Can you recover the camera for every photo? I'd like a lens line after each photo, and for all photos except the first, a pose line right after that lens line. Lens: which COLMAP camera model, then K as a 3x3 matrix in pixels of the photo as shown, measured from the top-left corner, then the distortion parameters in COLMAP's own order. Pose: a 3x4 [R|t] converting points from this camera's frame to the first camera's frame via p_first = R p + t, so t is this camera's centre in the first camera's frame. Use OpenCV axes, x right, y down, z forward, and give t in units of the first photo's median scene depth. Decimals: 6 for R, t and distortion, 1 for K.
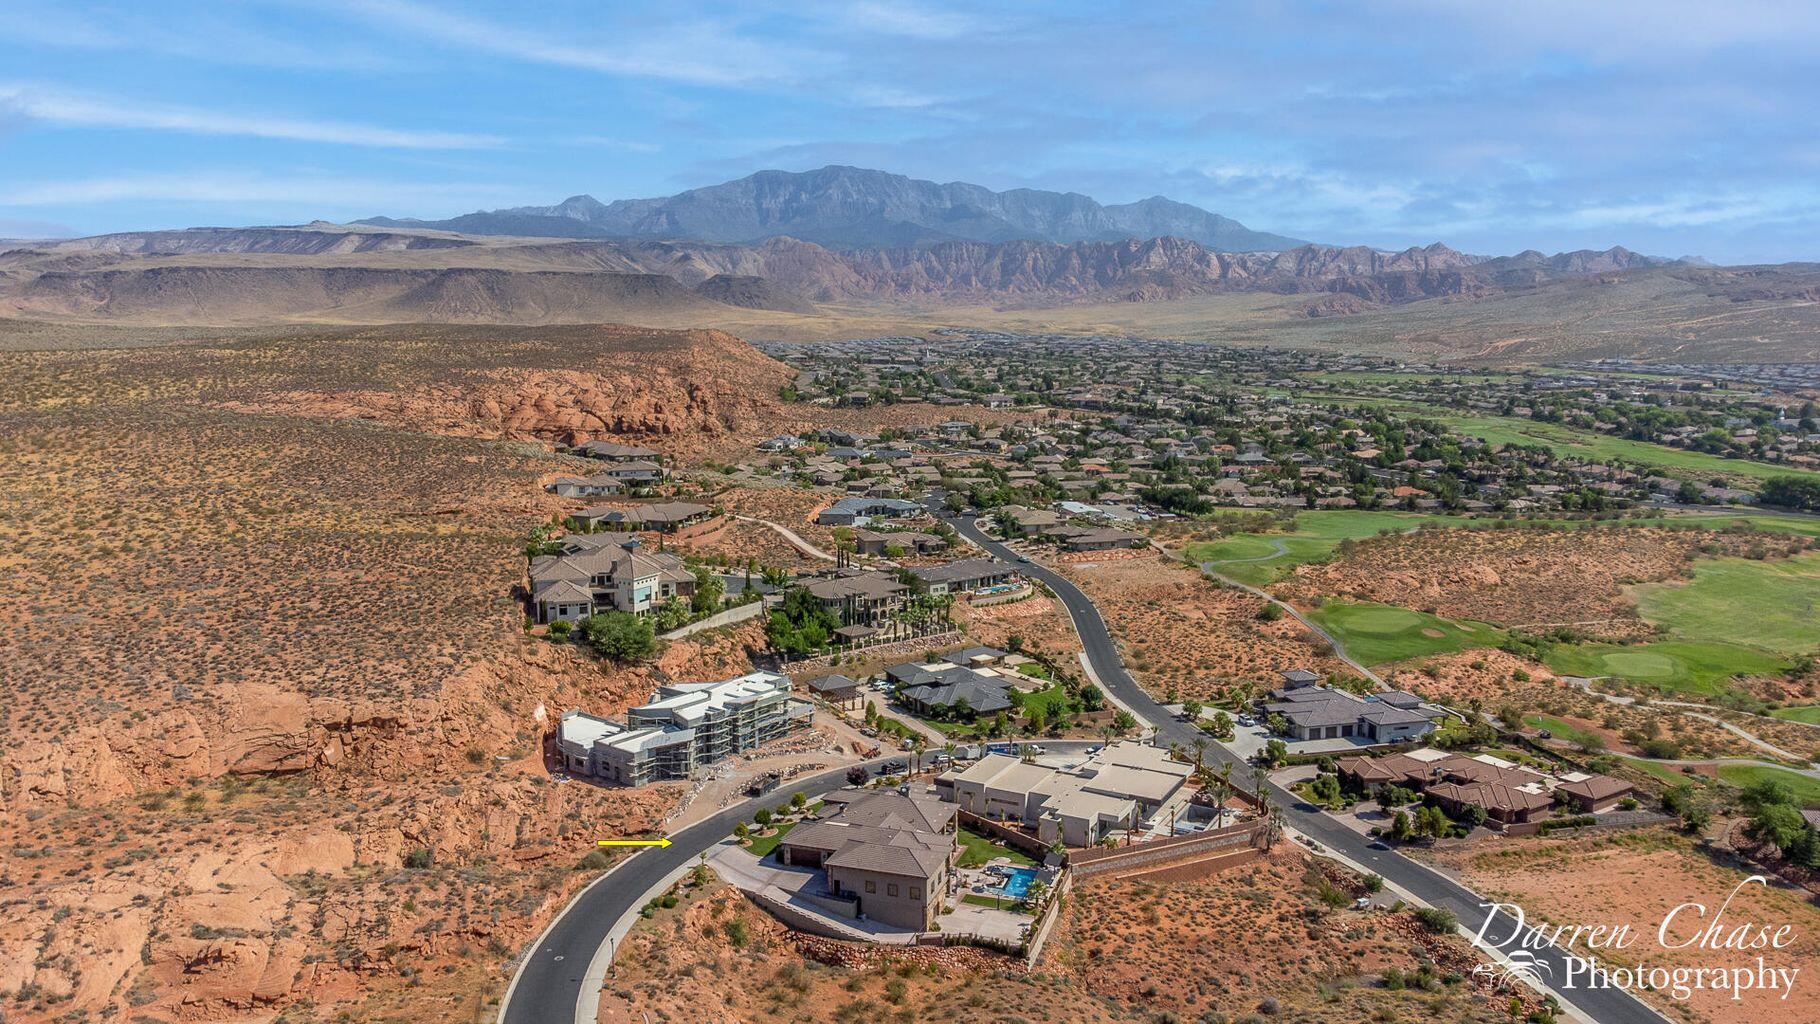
lens RADIAL K [[1358.7, 0, 910.0], [0, 1358.7, 512.0], [0, 0, 1]] dist [0.035115, 0.011922]
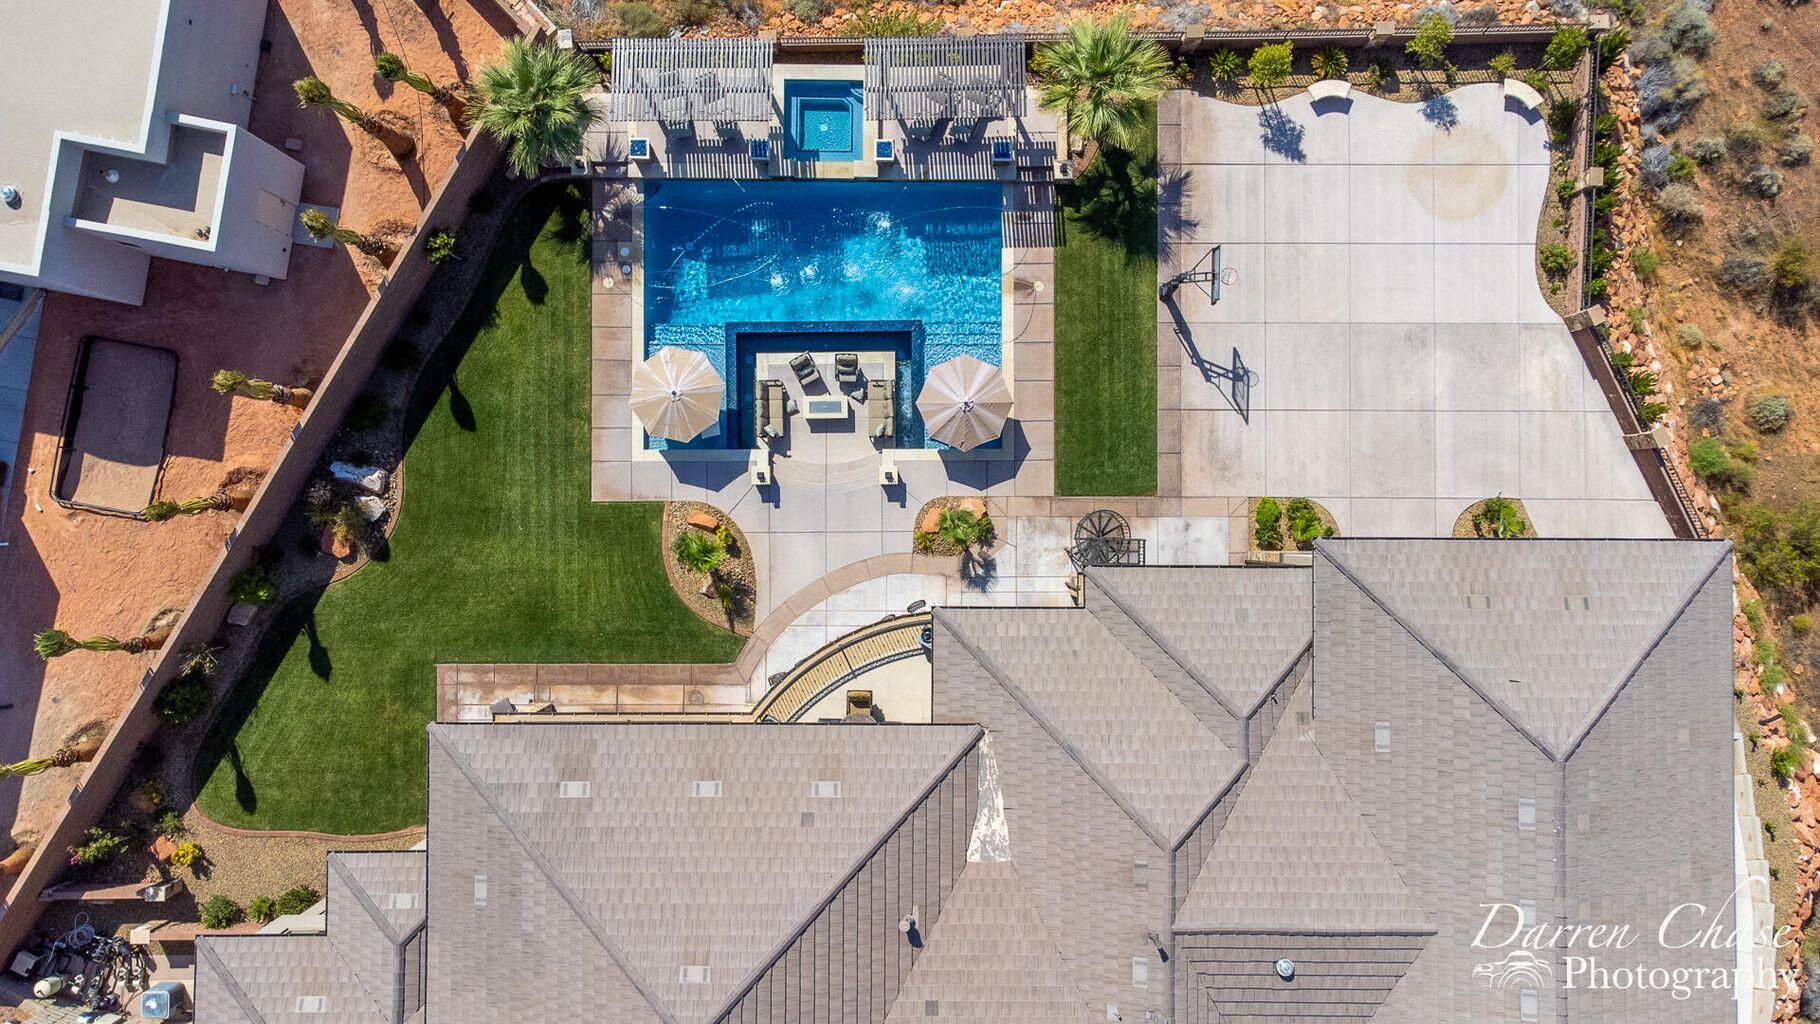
lens RADIAL K [[1449.8, 0, 910.0], [0, 1449.8, 512.0], [0, 0, 1]] dist [-0.001895, 0.088700]
pose [[-0.322535, -0.946514, 0.009025, 0.036663], [0.133277, -0.035971, 0.990426, 0.063227], [-0.937128, 0.320650, 0.137751, 0.824999]]
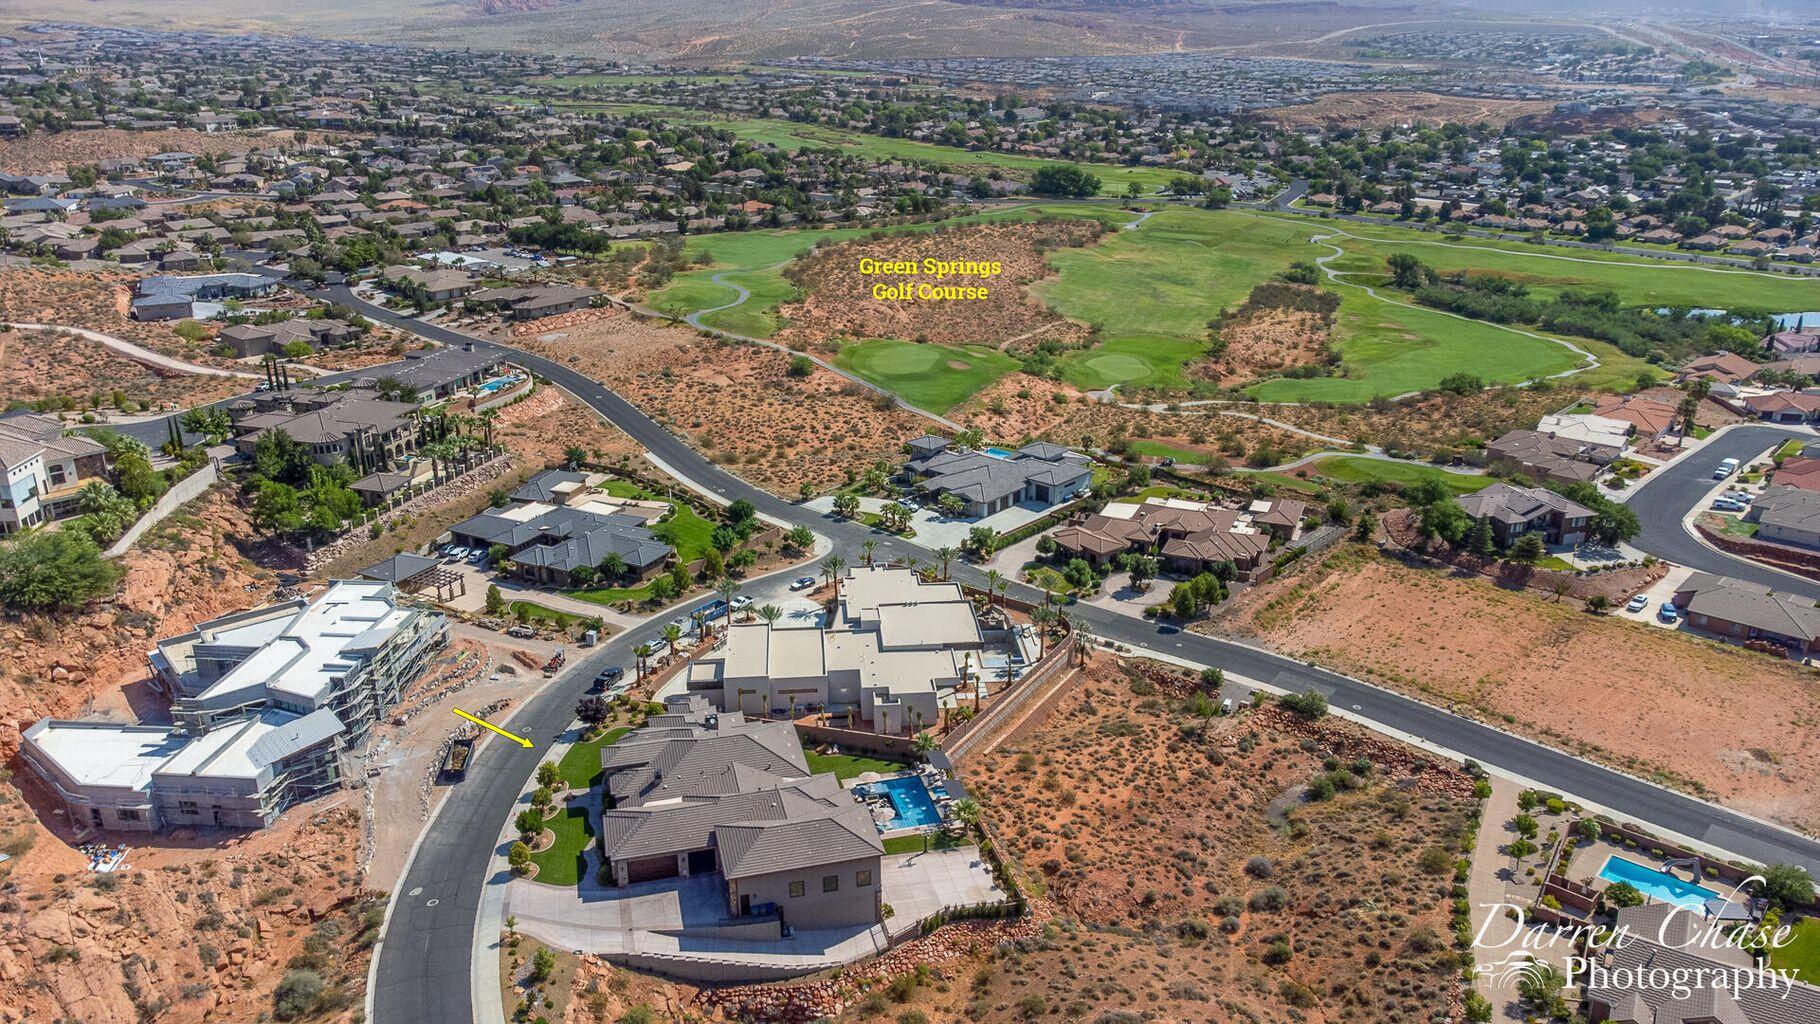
lens RADIAL K [[1358.7, 0, 910.0], [0, 1358.7, 512.0], [0, 0, 1]] dist [0.035115, 0.011922]
pose [[0.835168, -0.194143, 0.514589, -0.235687], [0.084091, 0.969701, 0.229367, -0.049690], [-0.543528, -0.148287, 0.826189, 0.337307]]
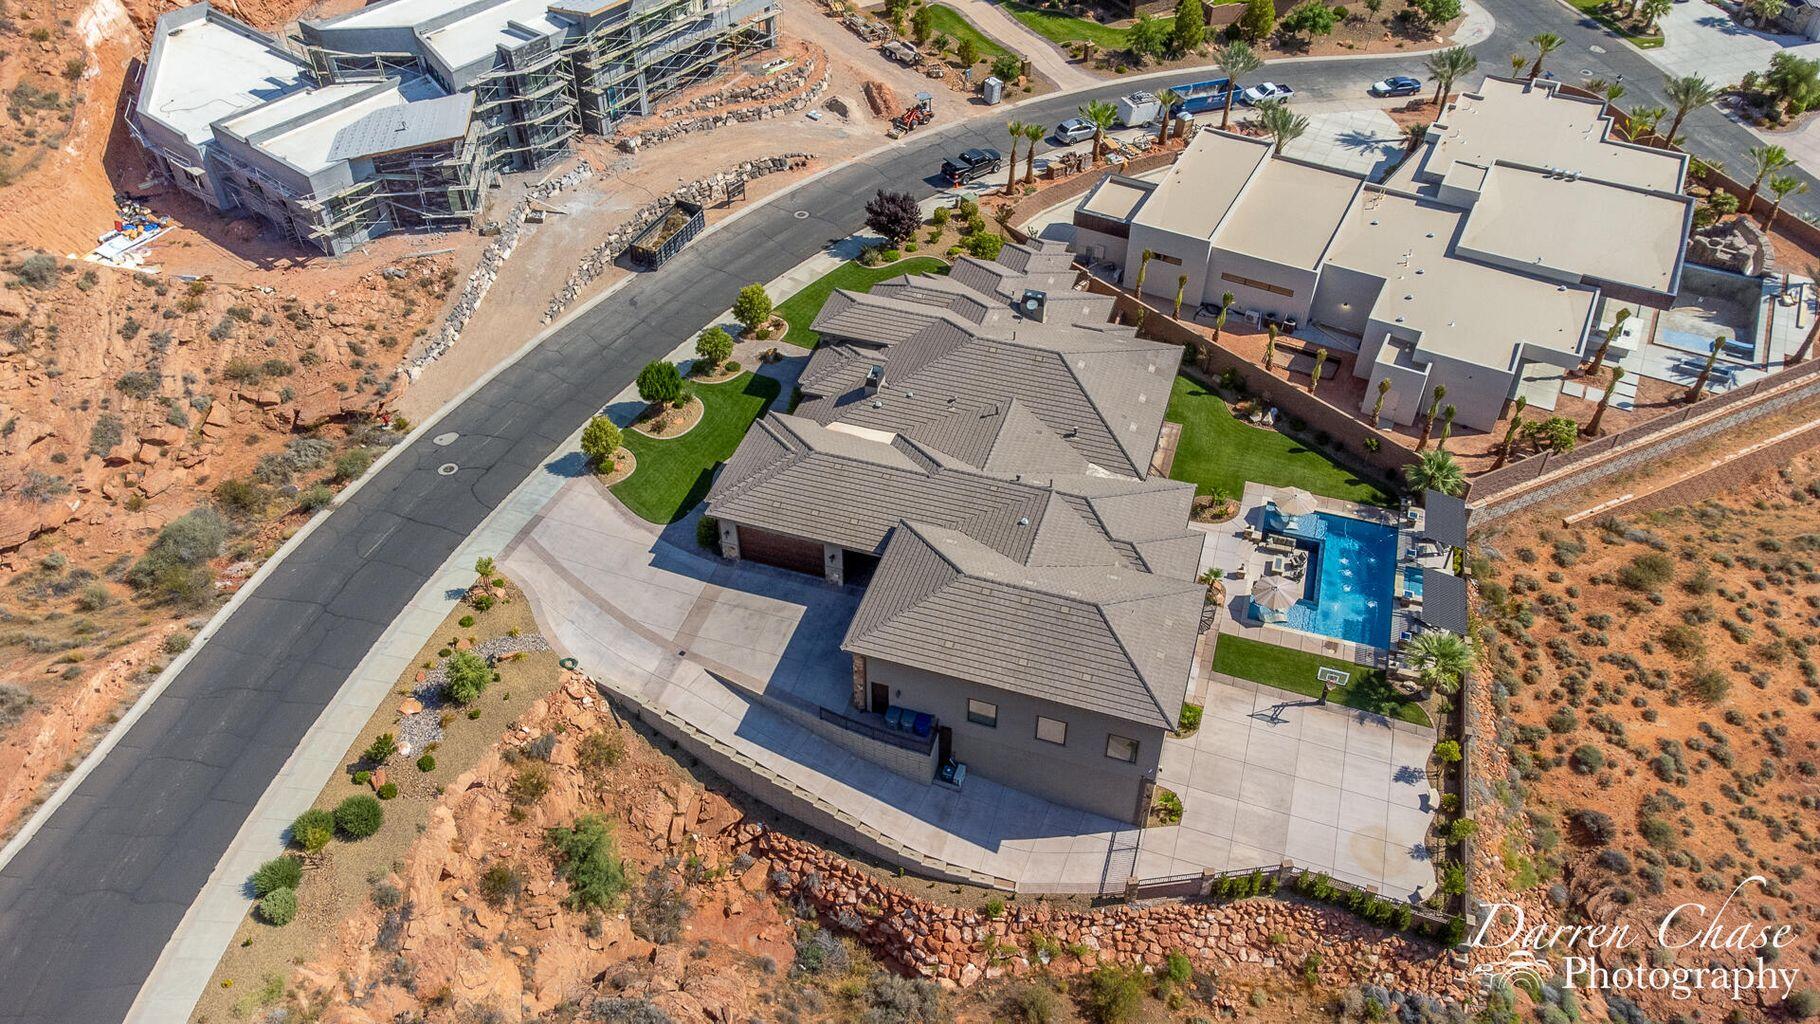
lens RADIAL K [[1359.6, 0, 910.0], [0, 1359.6, 512.0], [0, 0, 1]] dist [0.000785, 0.092841]
pose [[0.999694, -0.011265, 0.022006, -0.042066], [-0.003108, 0.825821, 0.563924, 0.037088], [-0.024526, -0.563820, 0.825533, 0.594648]]
